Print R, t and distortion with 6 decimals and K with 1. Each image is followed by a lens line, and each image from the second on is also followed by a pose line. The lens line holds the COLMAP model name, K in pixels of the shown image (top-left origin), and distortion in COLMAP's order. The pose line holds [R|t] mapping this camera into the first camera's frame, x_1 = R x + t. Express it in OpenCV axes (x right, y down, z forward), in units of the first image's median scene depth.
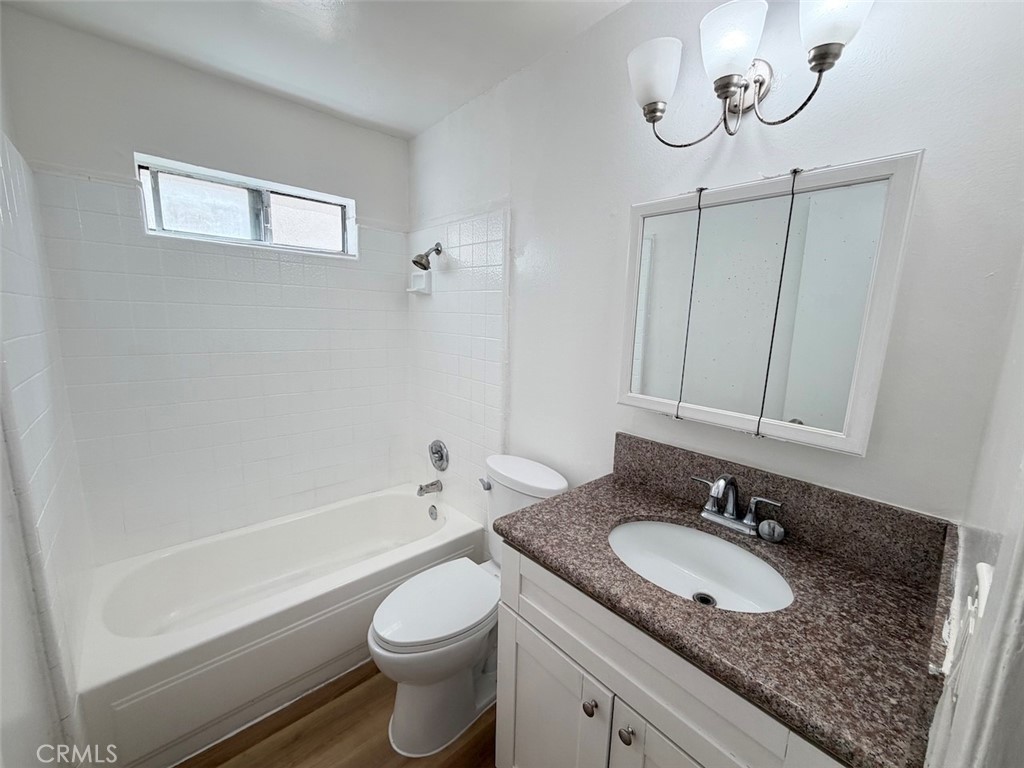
lens RADIAL K [[409.7, 0, 512.2], [0, 409.7, 384.8], [0, 0, 1]] dist [-0.001881, 0.000881]
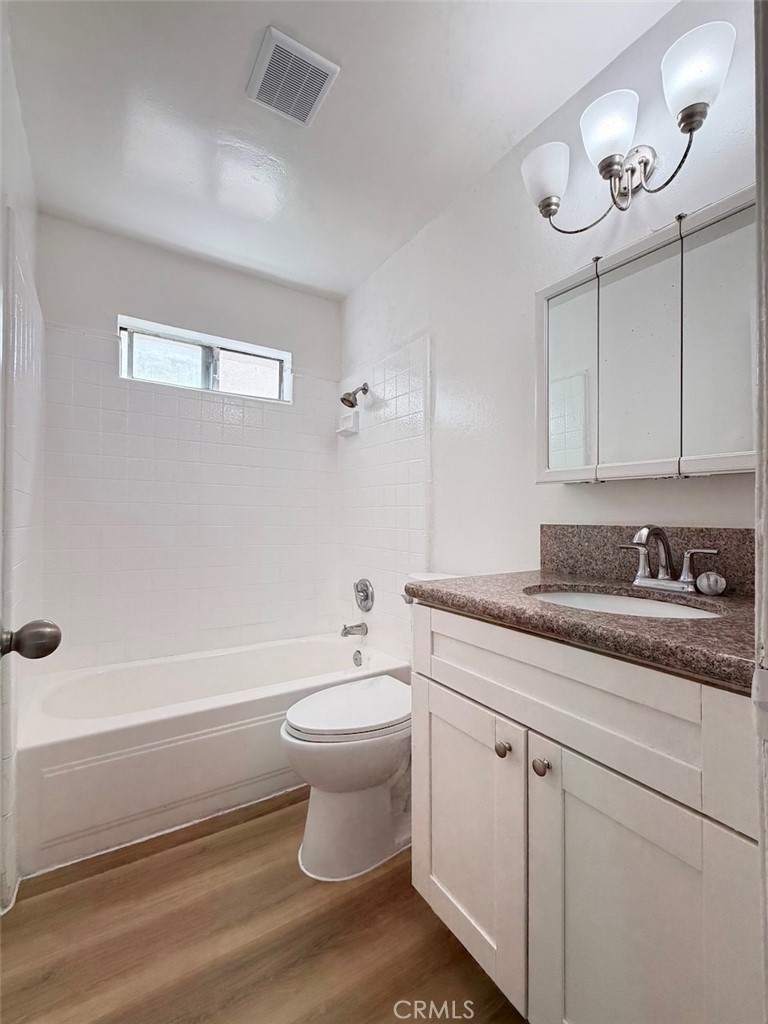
lens RADIAL K [[447.8, 0, 384.7], [0, 447.8, 511.2], [0, 0, 1]] dist [-0.000146, 0.000560]
pose [[0.987076, -0.025577, -0.158196, 0.076232], [-0.004086, 0.982843, -0.184400, 0.339124], [0.160198, 0.182664, 0.970036, -0.082853]]
